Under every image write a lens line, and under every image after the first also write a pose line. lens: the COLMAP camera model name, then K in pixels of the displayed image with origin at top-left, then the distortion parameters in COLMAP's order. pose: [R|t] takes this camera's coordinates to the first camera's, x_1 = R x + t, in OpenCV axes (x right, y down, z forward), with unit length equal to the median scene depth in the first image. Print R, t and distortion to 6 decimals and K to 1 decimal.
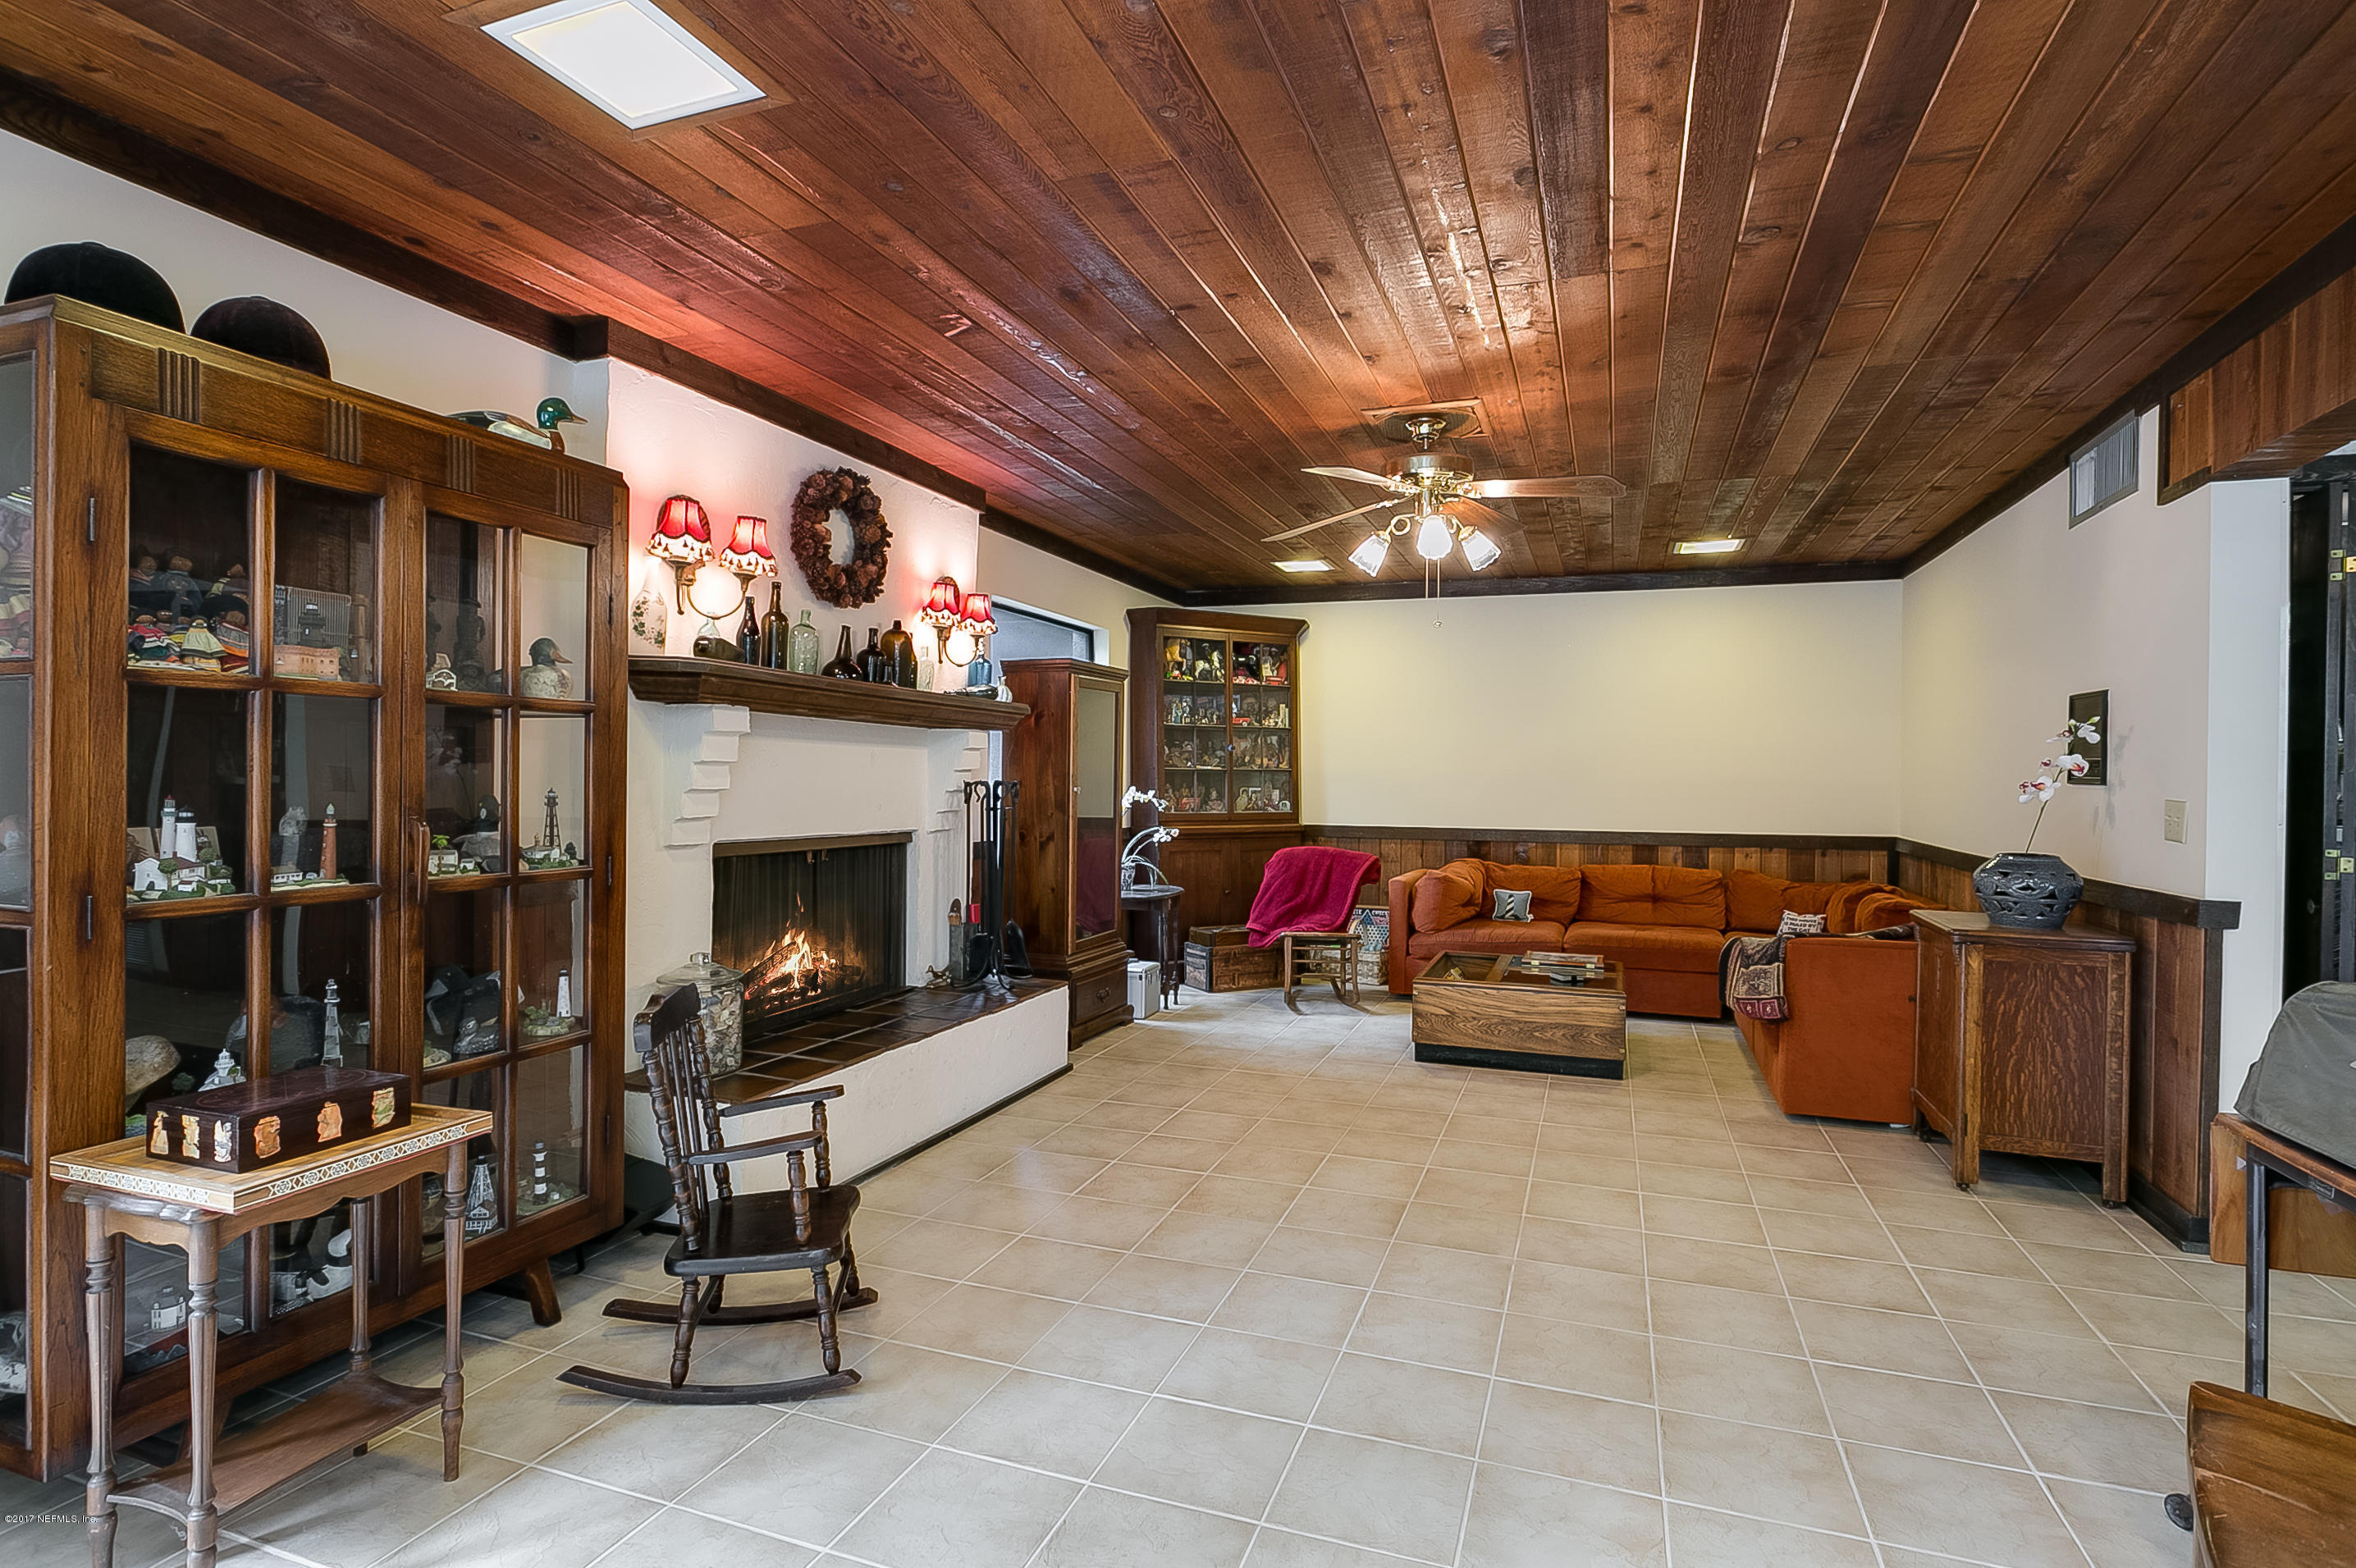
lens RADIAL K [[1138.3, 0, 1175.2], [0, 1138.3, 784.0], [0, 0, 1]] dist [0.001507, -0.000052]
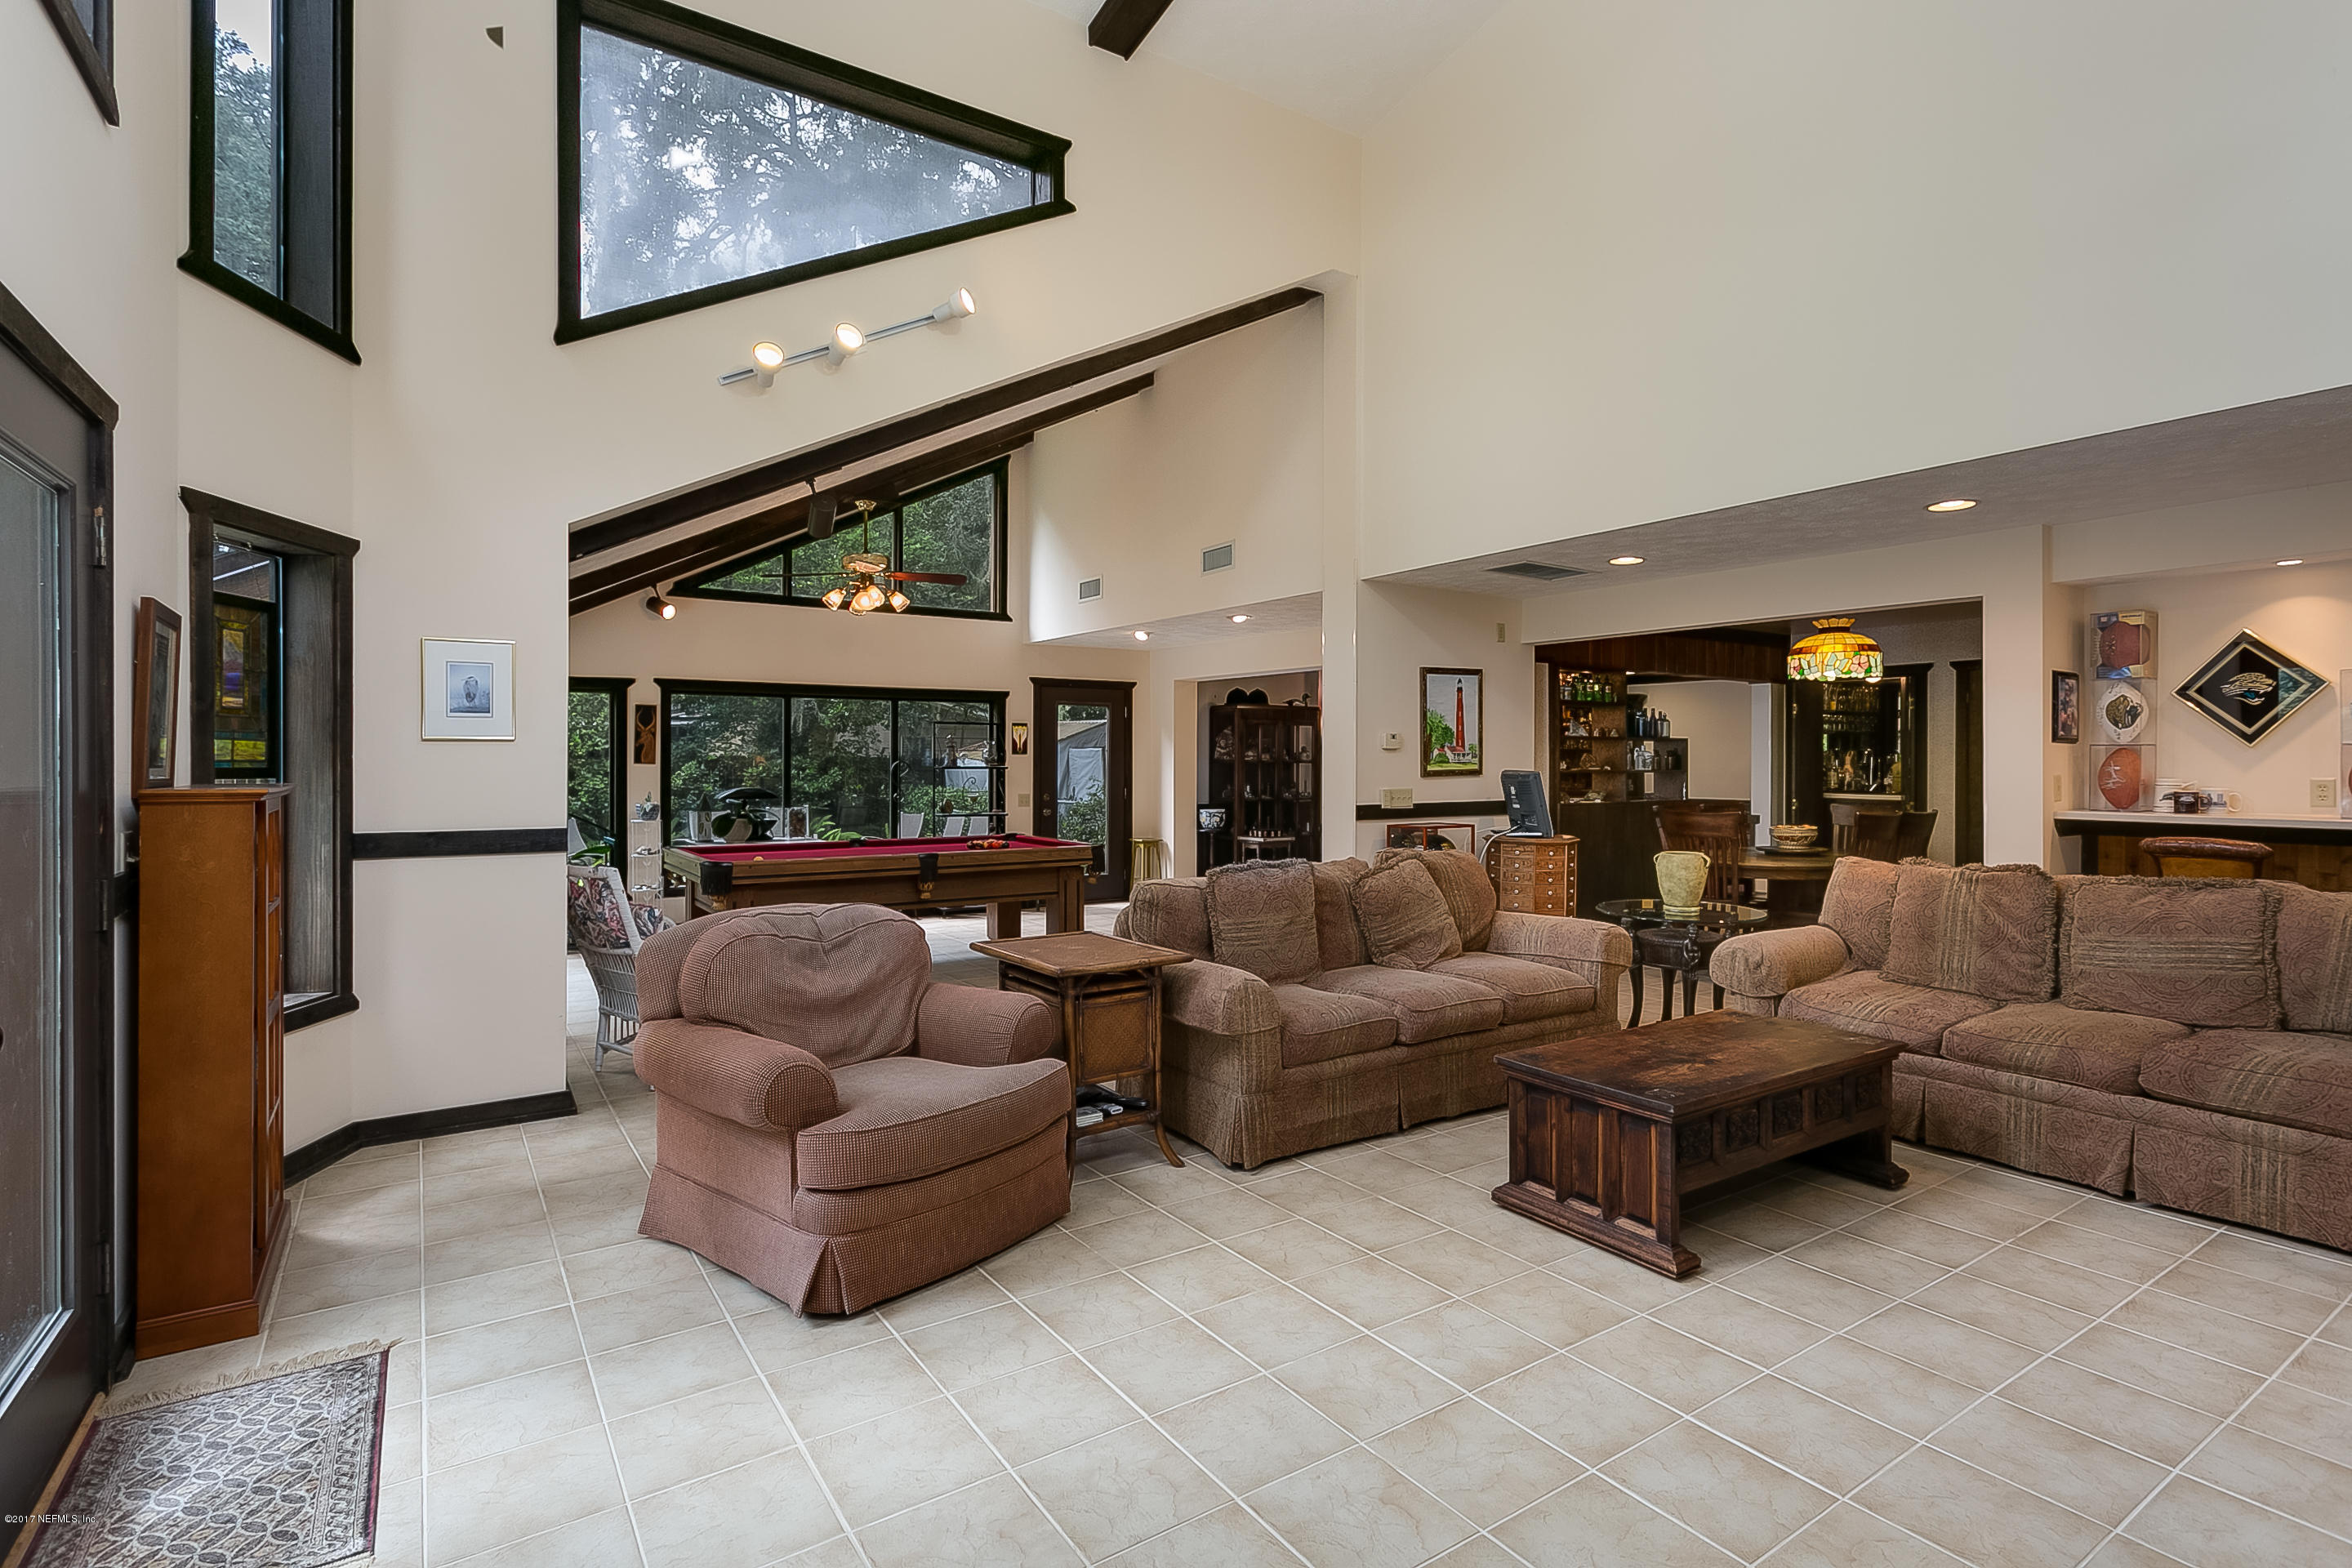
lens RADIAL K [[1136.5, 0, 1183.2], [0, 1136.5, 780.1], [0, 0, 1]] dist [0.001507, -0.000052]
pose [[0.813397, -0.006514, -0.581672, 1.775964], [0.004685, 0.999978, -0.004646, 0.024681], [0.581690, 0.001054, 0.813410, -3.113807]]
